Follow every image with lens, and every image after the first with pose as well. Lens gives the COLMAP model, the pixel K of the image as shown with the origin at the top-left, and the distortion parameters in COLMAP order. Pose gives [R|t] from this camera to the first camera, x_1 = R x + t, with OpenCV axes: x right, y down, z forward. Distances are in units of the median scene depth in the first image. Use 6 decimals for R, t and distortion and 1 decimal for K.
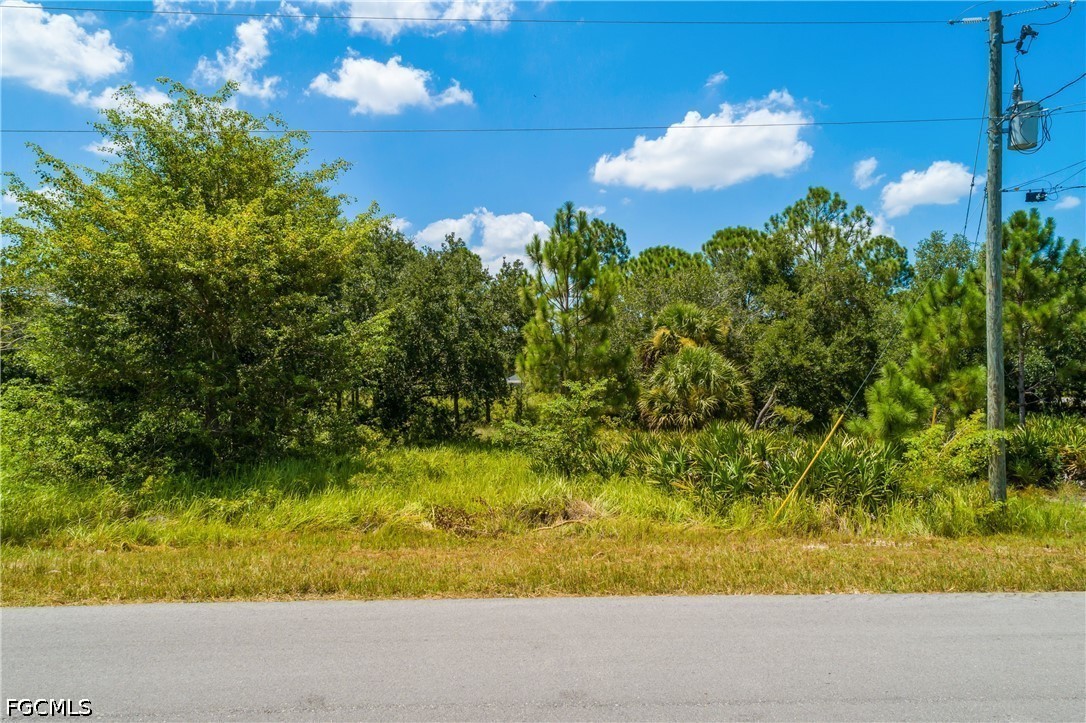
lens RADIAL K [[722.5, 0, 543.0], [0, 722.5, 361.5], [0, 0, 1]] dist [0.005246, 0.003722]
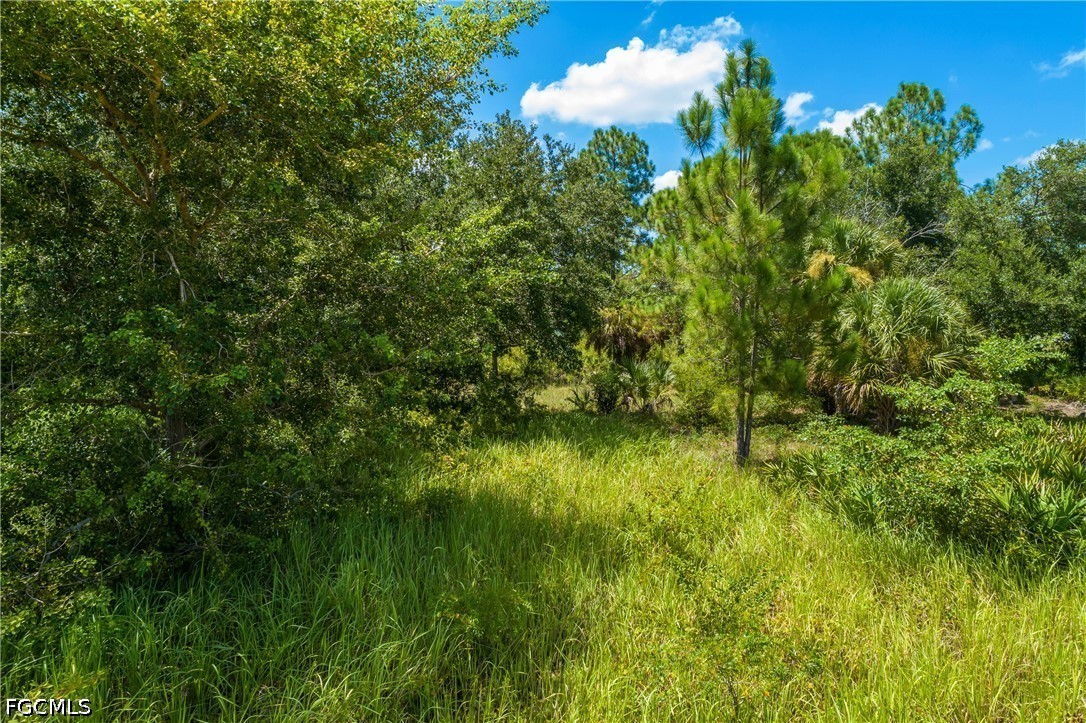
lens RADIAL K [[691.4, 0, 546.5], [0, 691.4, 381.6], [0, 0, 1]] dist [0.007842, 0.001118]
pose [[0.991242, -0.025465, 0.129581, -0.133668], [0.010652, 0.993452, 0.113752, -0.001081], [-0.131629, -0.111375, 0.985023, 0.251850]]
